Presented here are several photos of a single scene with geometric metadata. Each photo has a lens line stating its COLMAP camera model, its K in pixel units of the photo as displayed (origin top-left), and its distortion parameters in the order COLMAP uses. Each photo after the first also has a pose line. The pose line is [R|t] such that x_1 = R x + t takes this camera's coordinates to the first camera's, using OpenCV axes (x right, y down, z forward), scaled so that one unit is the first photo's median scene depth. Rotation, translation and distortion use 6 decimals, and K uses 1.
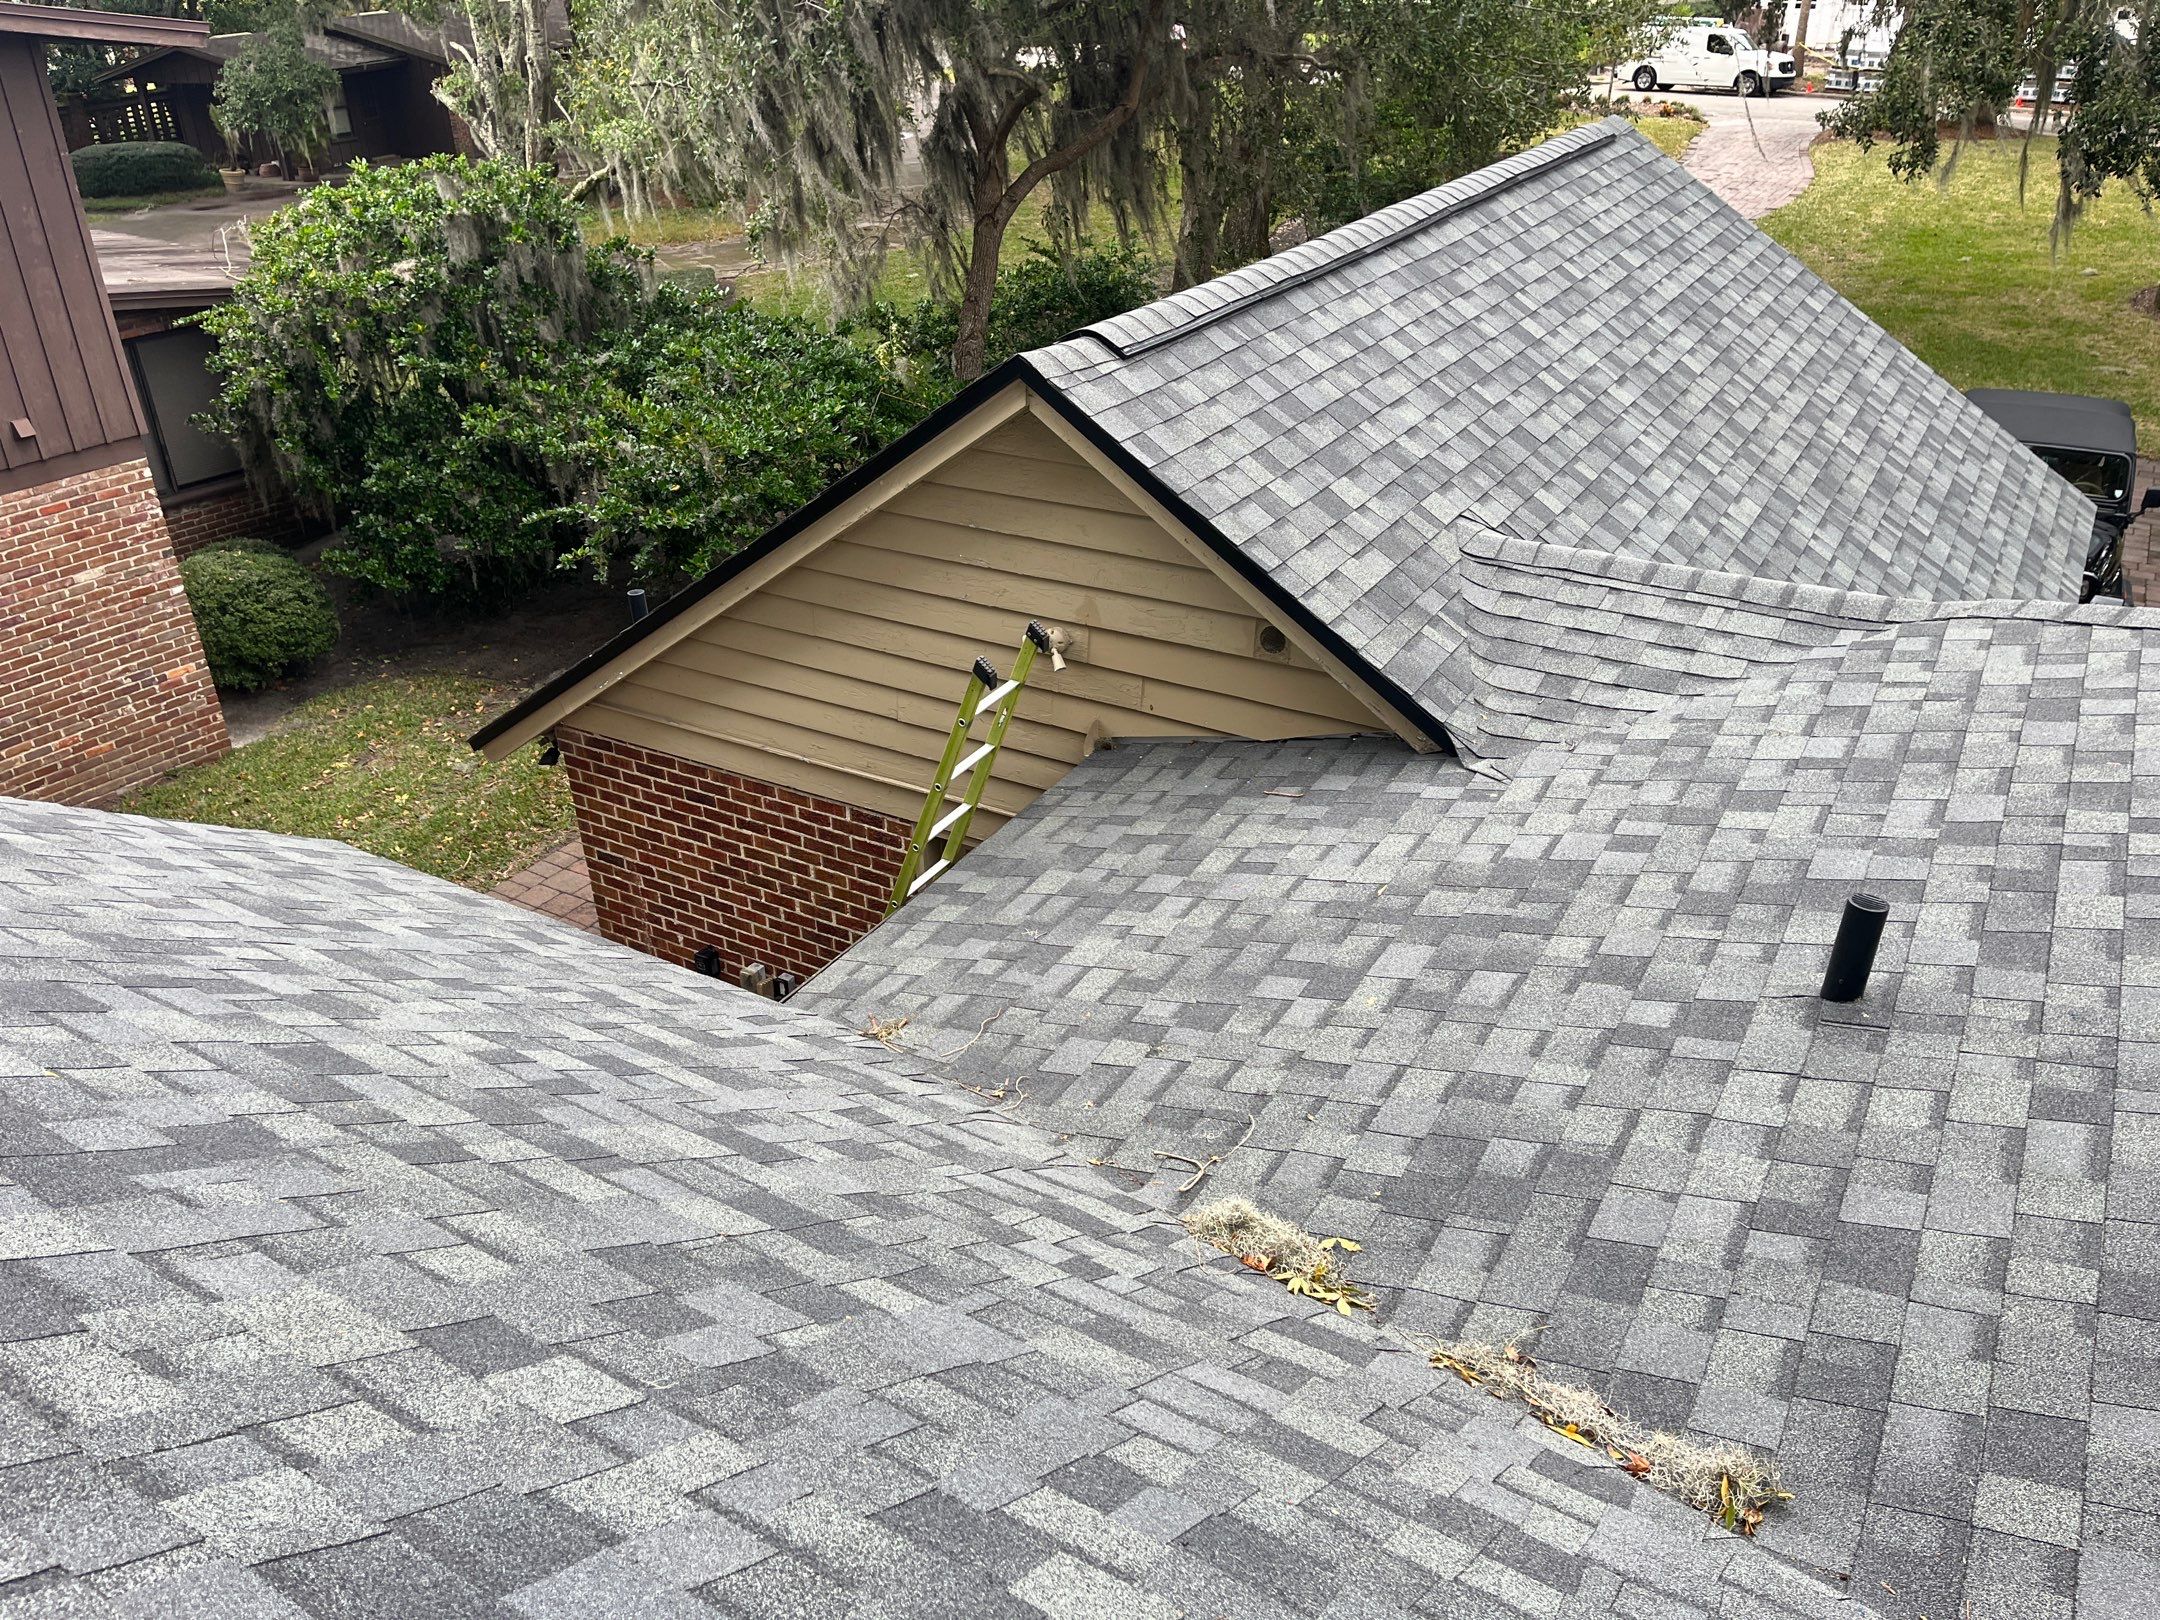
lens RADIAL K [[1586.5, 0, 1080.0], [0, 1586.5, 810.0], [0, 0, 1]] dist [0.039298, -0.007739]
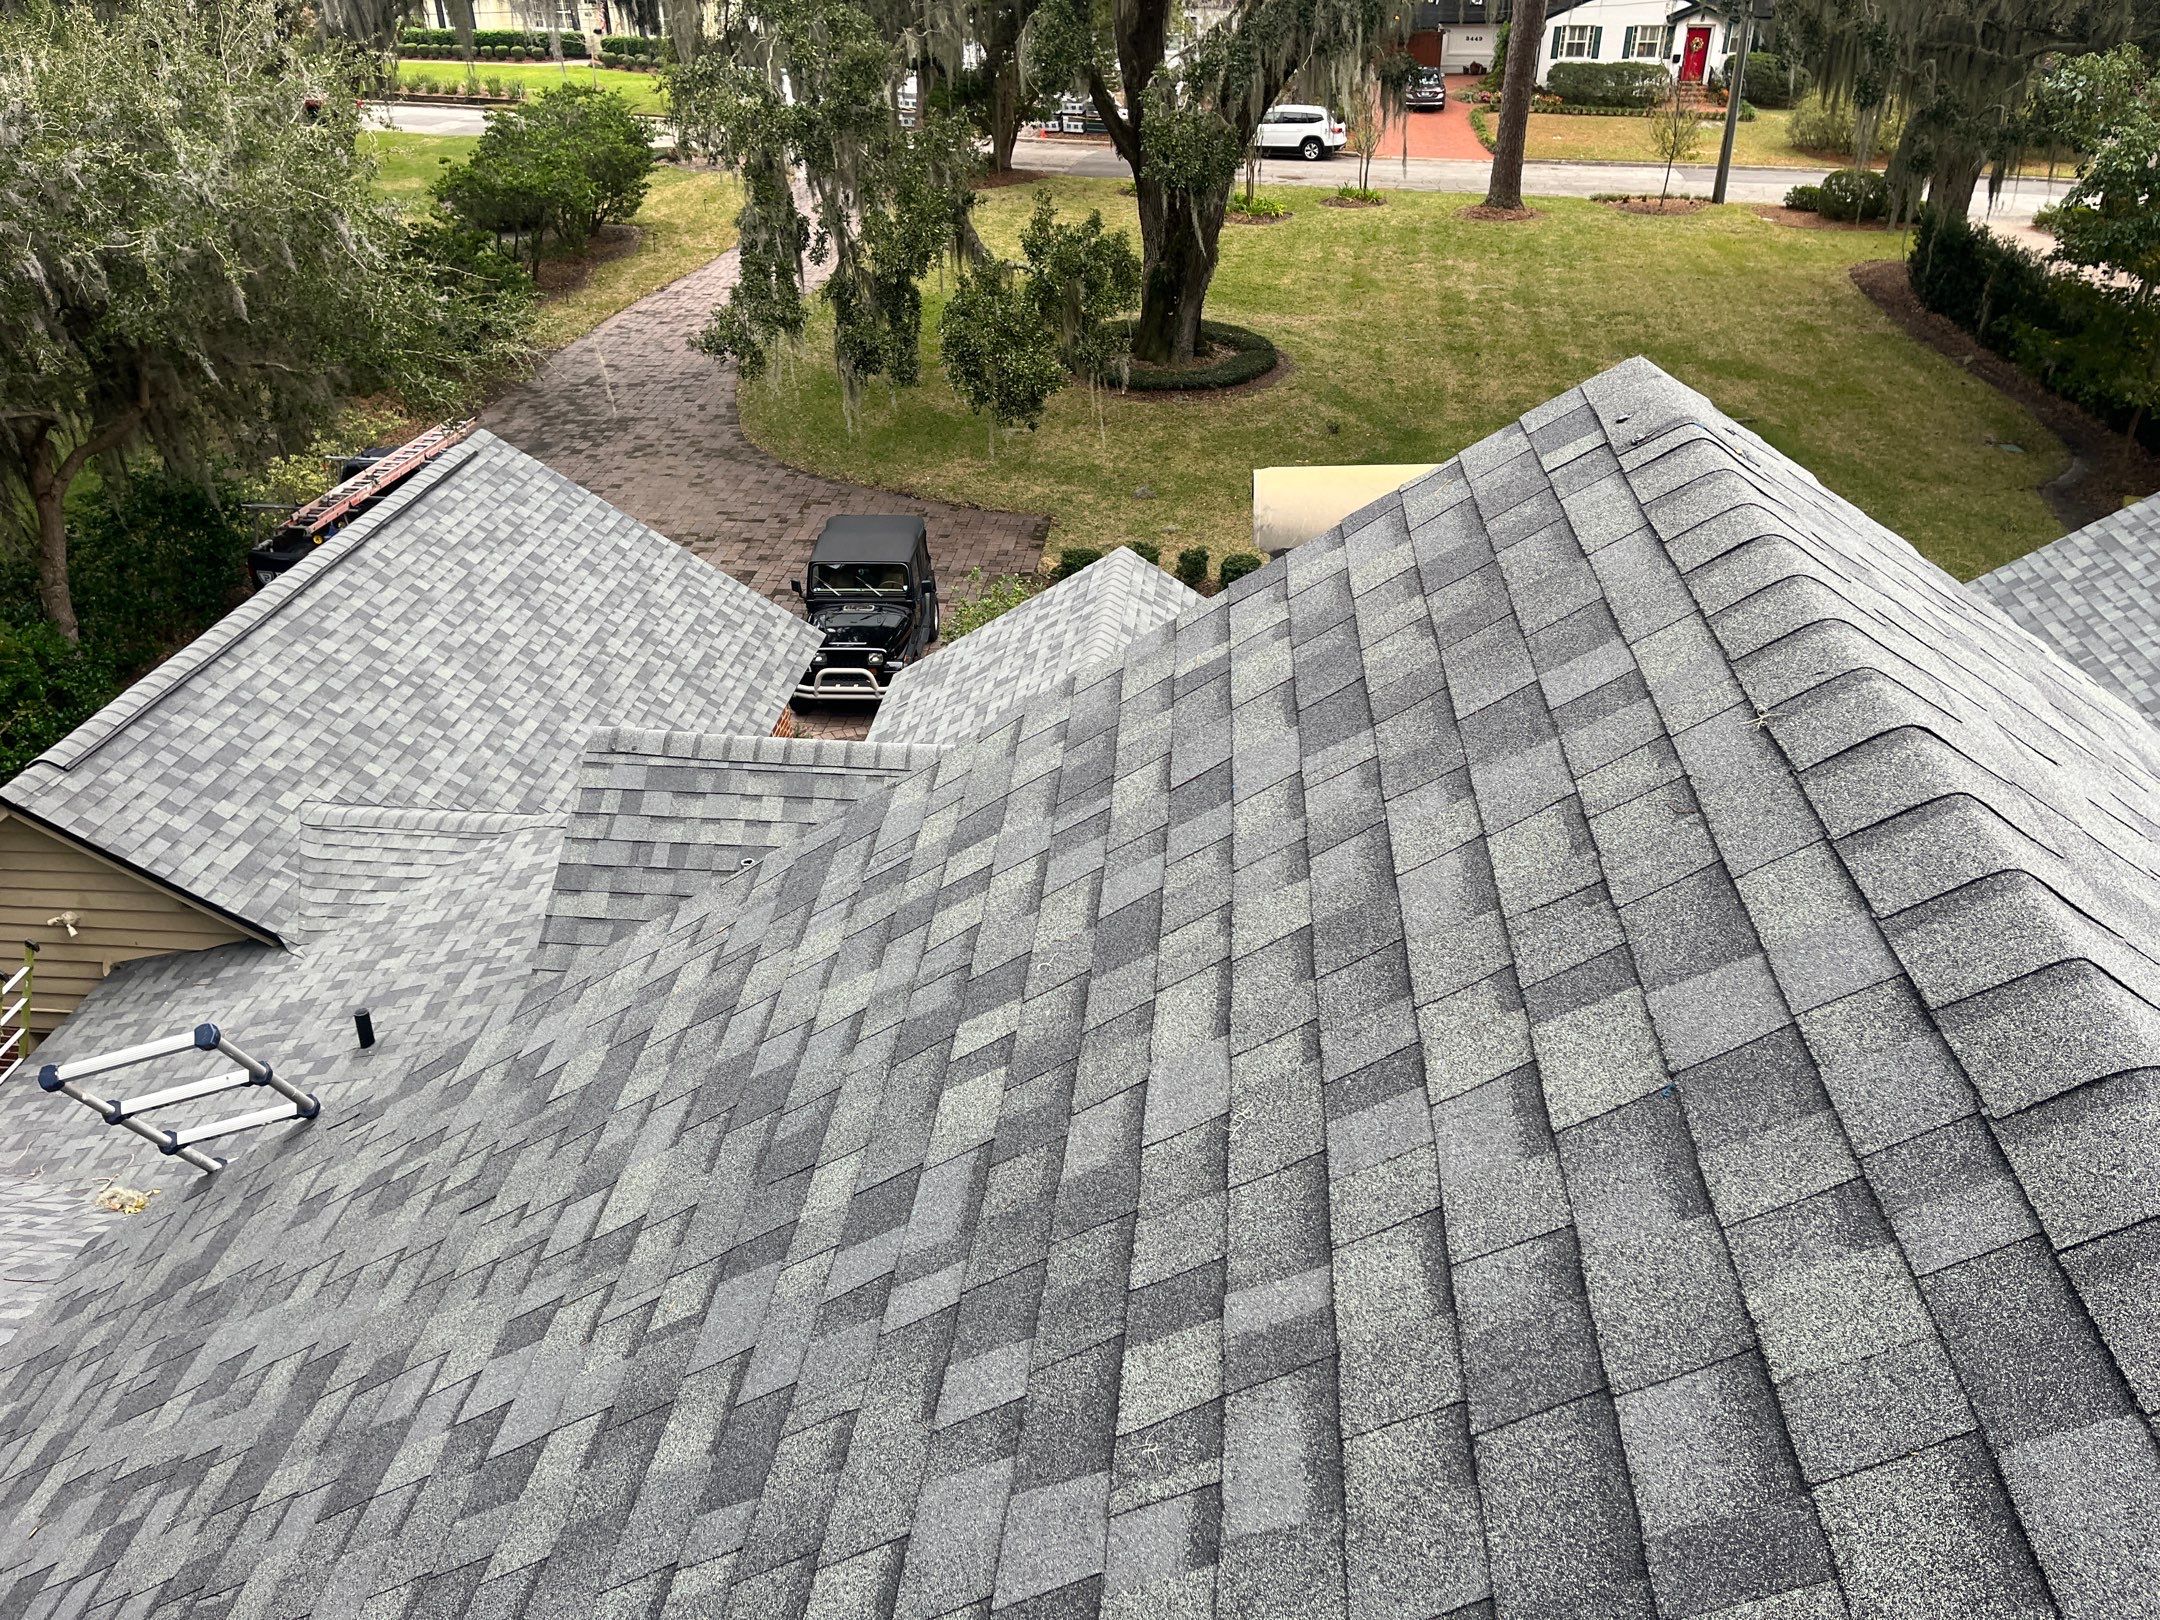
lens RADIAL K [[1586.5, 0, 1080.0], [0, 1586.5, 810.0], [0, 0, 1]] dist [0.039298, -0.007739]
pose [[0.907907, -0.214090, 0.360375, 0.307780], [0.200347, 0.976807, 0.075555, -0.105939], [-0.368193, 0.003603, 0.929743, -0.876078]]
